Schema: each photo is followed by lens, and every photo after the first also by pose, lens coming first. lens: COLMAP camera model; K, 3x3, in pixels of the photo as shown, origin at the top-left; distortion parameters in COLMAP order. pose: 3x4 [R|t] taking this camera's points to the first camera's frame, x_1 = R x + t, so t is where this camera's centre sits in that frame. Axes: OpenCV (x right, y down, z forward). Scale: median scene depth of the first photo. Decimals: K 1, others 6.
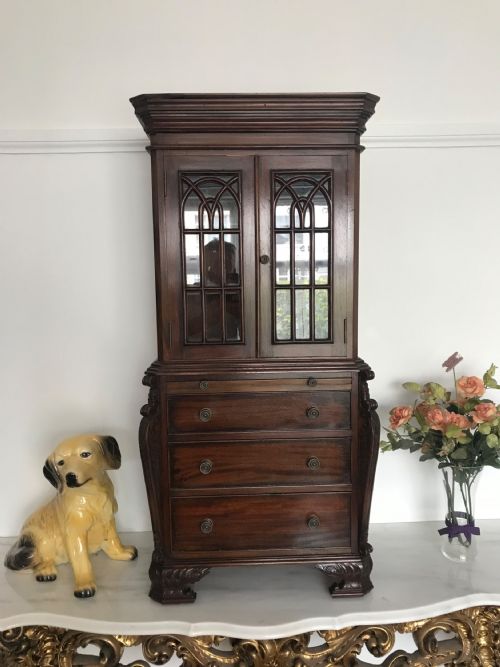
lens RADIAL K [[553.4, 0, 255.7], [0, 553.4, 330.8], [0, 0, 1]] dist [0.024433, -0.046181]
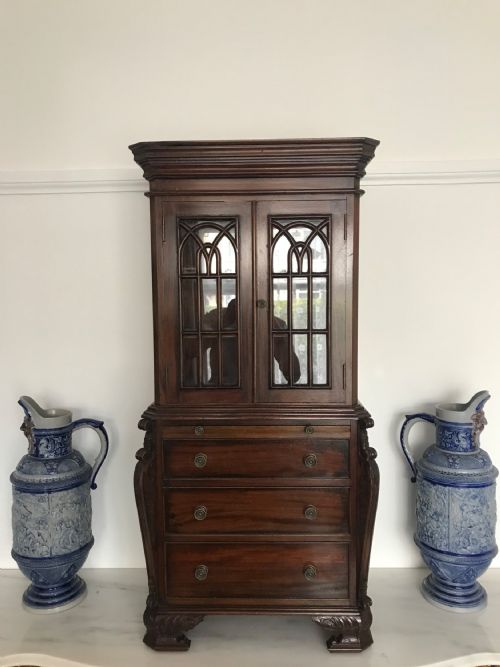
lens RADIAL K [[553.4, 0, 254.9], [0, 553.4, 331.0], [0, 0, 1]] dist [0.024433, -0.046181]
pose [[0.997950, 0.009414, -0.063297, 0.065123], [-0.010952, 0.999652, -0.023987, -0.055450], [0.063049, 0.024631, 0.997706, 0.011399]]
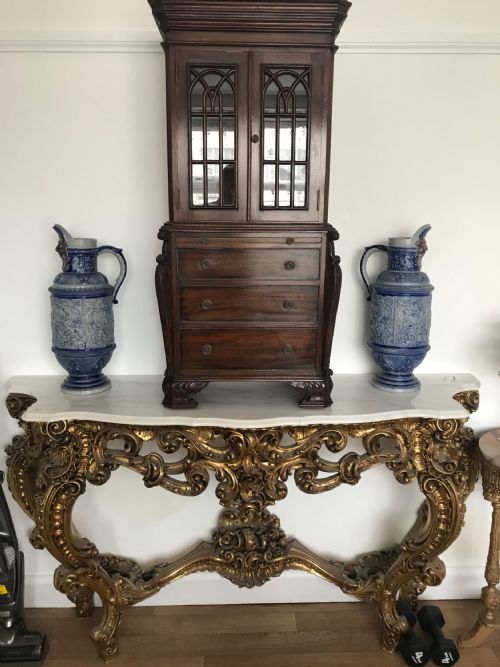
lens RADIAL K [[553.4, 0, 255.2], [0, 553.4, 331.4], [0, 0, 1]] dist [0.024433, -0.046181]
pose [[0.999632, 0.024711, -0.011148, 0.040261], [-0.023251, 0.992960, 0.116149, 0.152555], [0.013940, -0.115847, 0.993169, -0.287831]]
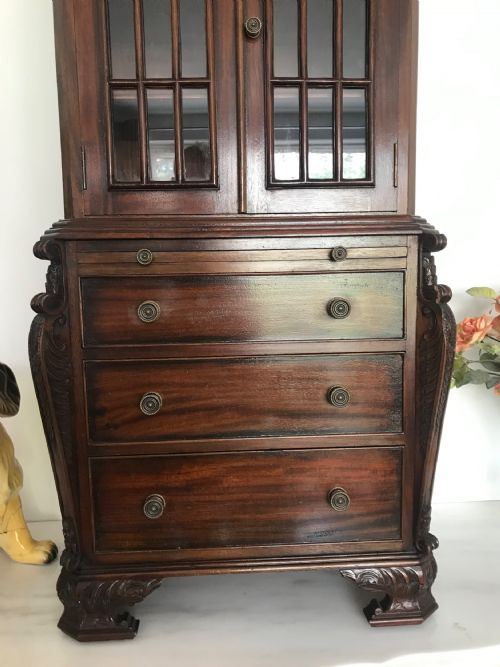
lens RADIAL K [[553.4, 0, 252.2], [0, 553.4, 332.2], [0, 0, 1]] dist [0.024433, -0.046181]
pose [[0.999879, -0.005408, 0.014557, 0.005742], [0.005111, 0.999780, 0.020351, 0.159281], [-0.014664, -0.020274, 0.999687, 0.426671]]
